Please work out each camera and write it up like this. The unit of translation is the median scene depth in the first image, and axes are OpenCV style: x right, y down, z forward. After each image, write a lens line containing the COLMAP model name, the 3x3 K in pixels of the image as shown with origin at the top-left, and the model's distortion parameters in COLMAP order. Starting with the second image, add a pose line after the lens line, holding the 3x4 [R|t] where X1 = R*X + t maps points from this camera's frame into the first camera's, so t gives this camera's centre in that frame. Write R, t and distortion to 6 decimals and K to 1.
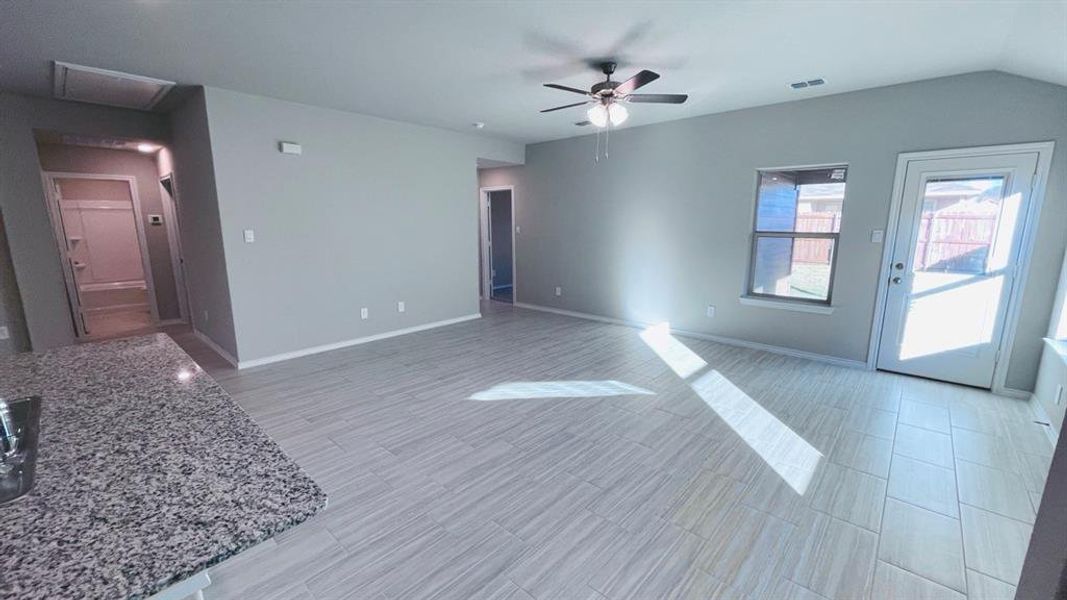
lens RADIAL K [[429.1, 0, 535.5], [0, 429.1, 300.7], [0, 0, 1]] dist [-0.000605, -0.000052]
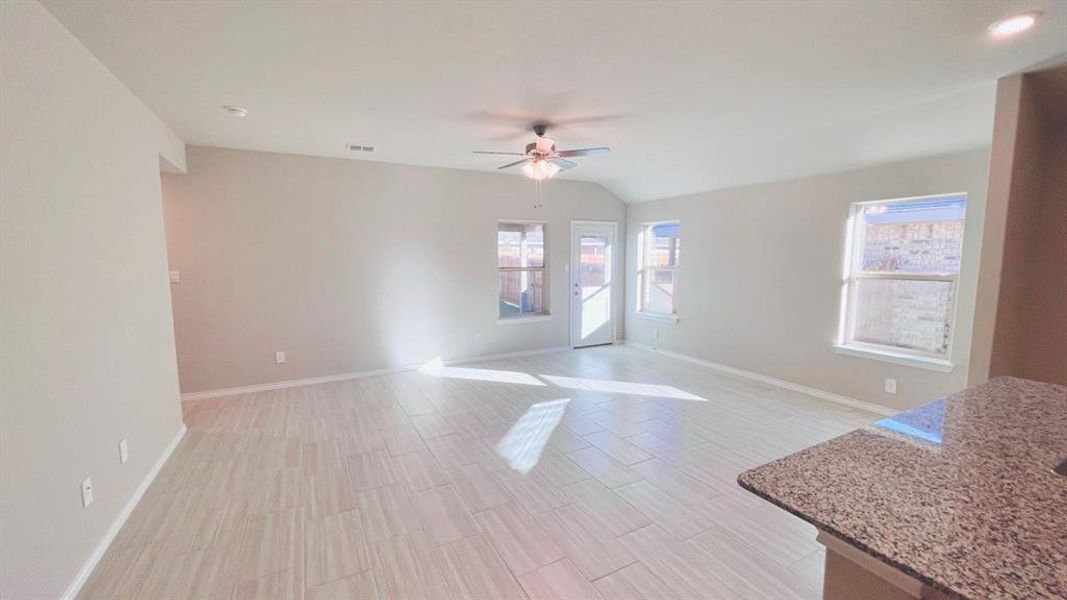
lens RADIAL K [[429.1, 0, 535.5], [0, 429.1, 300.7], [0, 0, 1]] dist [-0.000605, -0.000052]
pose [[0.329648, -0.099241, 0.938873, -0.860418], [0.176205, 0.983453, 0.042086, -0.126832], [-0.927515, 0.151561, 0.341680, 0.610903]]
